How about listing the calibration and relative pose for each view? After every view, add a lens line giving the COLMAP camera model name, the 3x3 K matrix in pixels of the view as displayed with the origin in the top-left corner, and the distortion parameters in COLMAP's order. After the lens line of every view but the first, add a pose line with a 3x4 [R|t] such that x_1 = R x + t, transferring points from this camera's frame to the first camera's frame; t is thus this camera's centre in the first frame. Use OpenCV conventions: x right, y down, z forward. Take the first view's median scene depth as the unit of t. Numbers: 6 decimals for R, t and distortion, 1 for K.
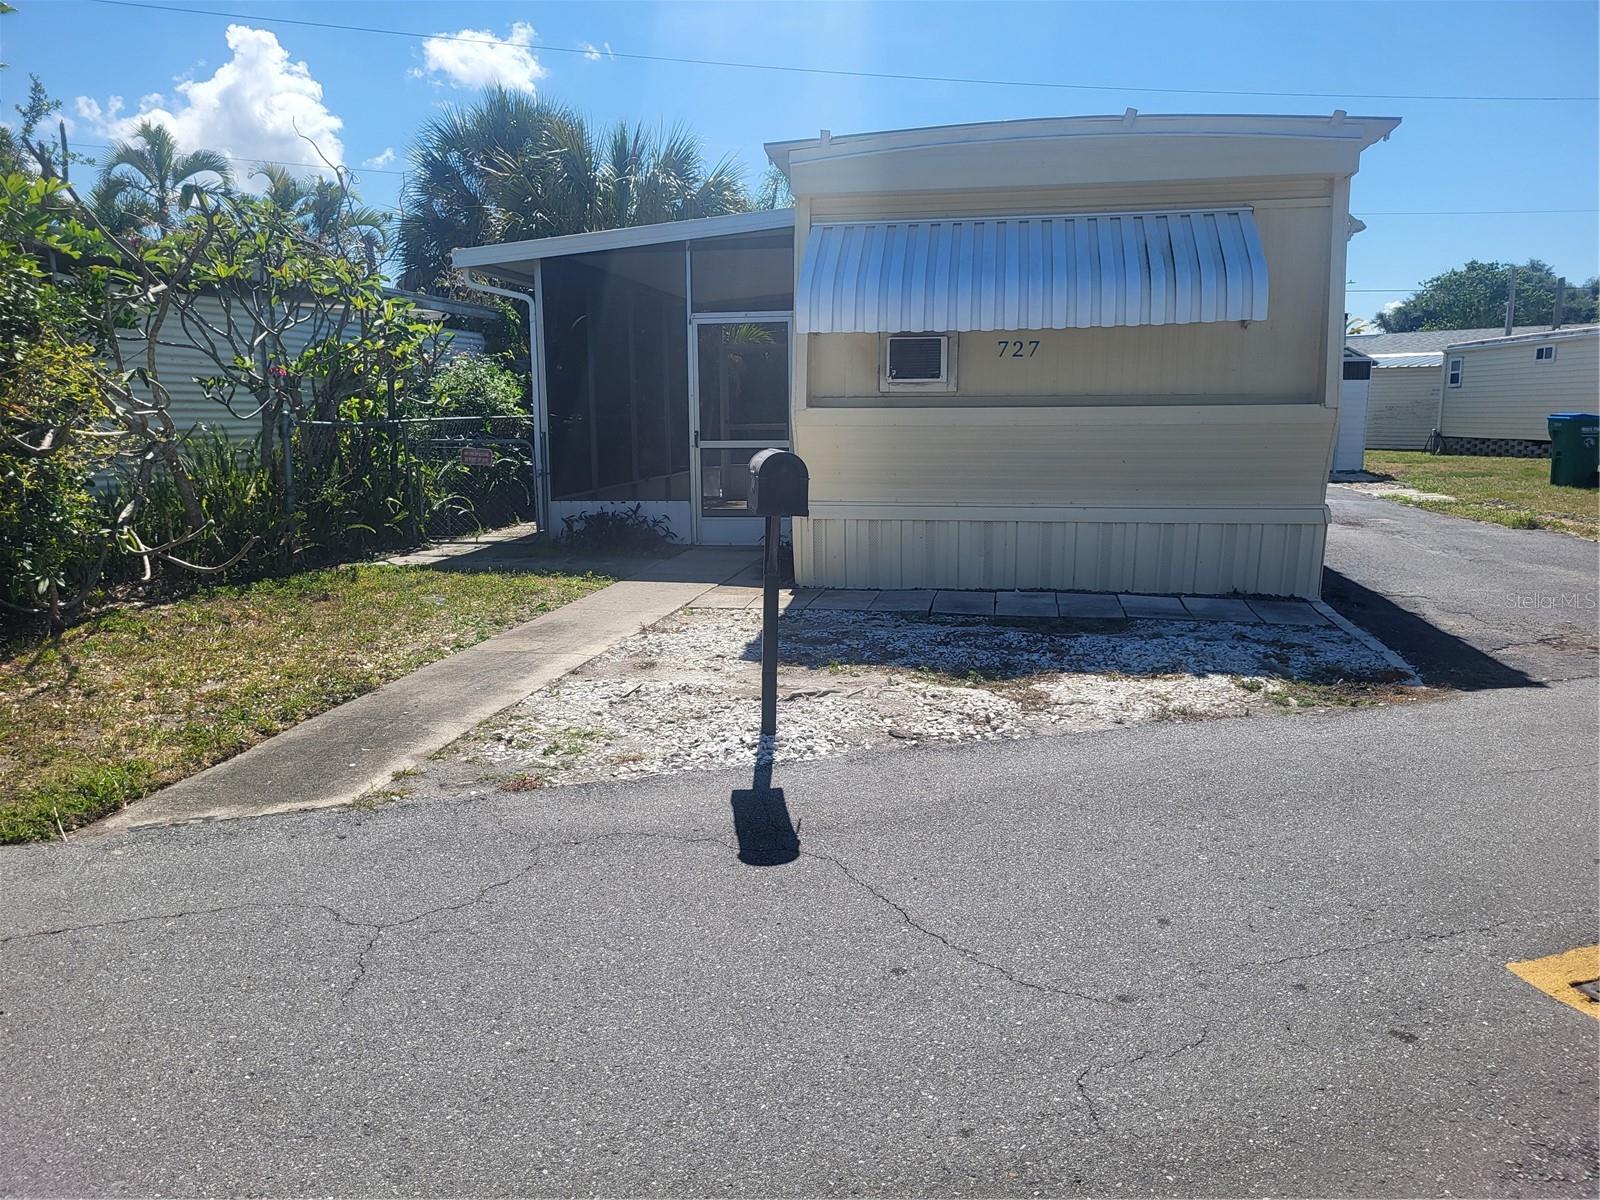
lens RADIAL K [[1225.4, 0, 794.2], [0, 1225.4, 606.4], [0, 0, 1]] dist [0.046963, -0.032914]
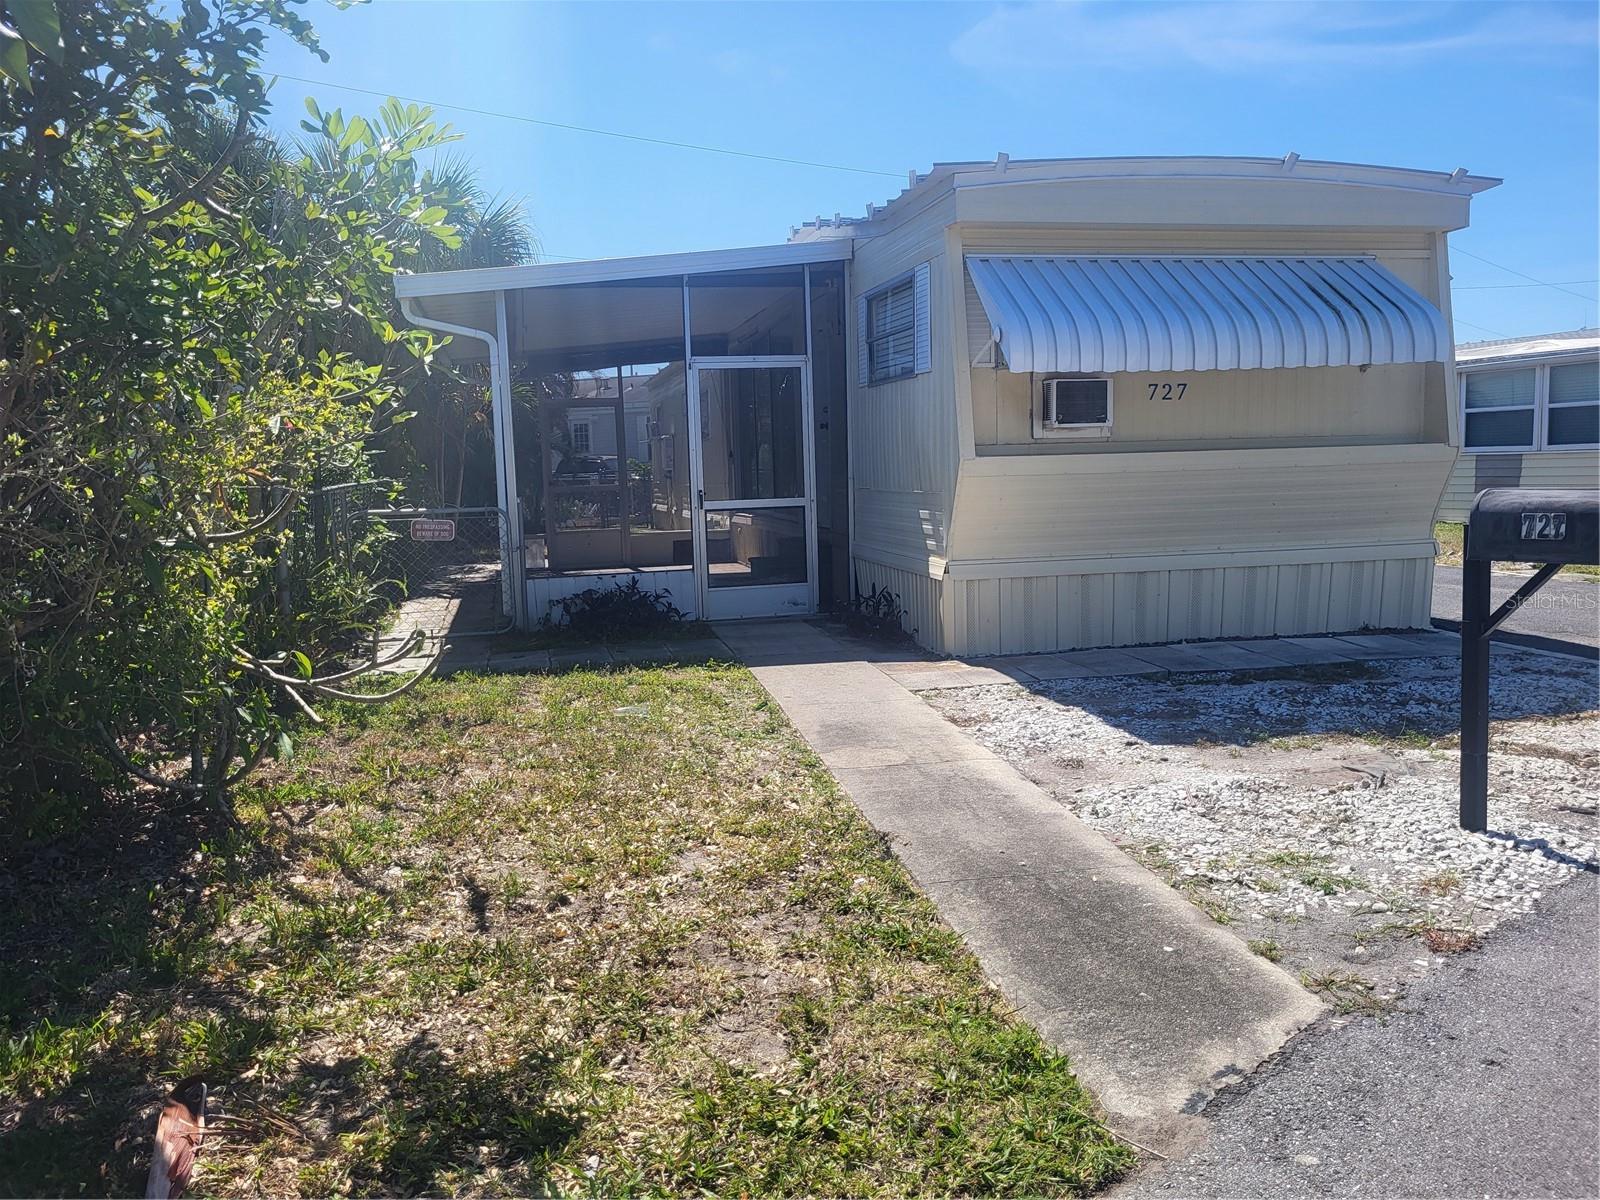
lens RADIAL K [[1225.4, 0, 801.1], [0, 1225.4, 587.1], [0, 0, 1]] dist [0.046963, -0.032914]
pose [[0.923379, -0.059257, 0.379287, -0.462516], [0.083797, 0.995301, -0.048508, -0.035140], [-0.374631, 0.076574, 0.924007, 0.233494]]
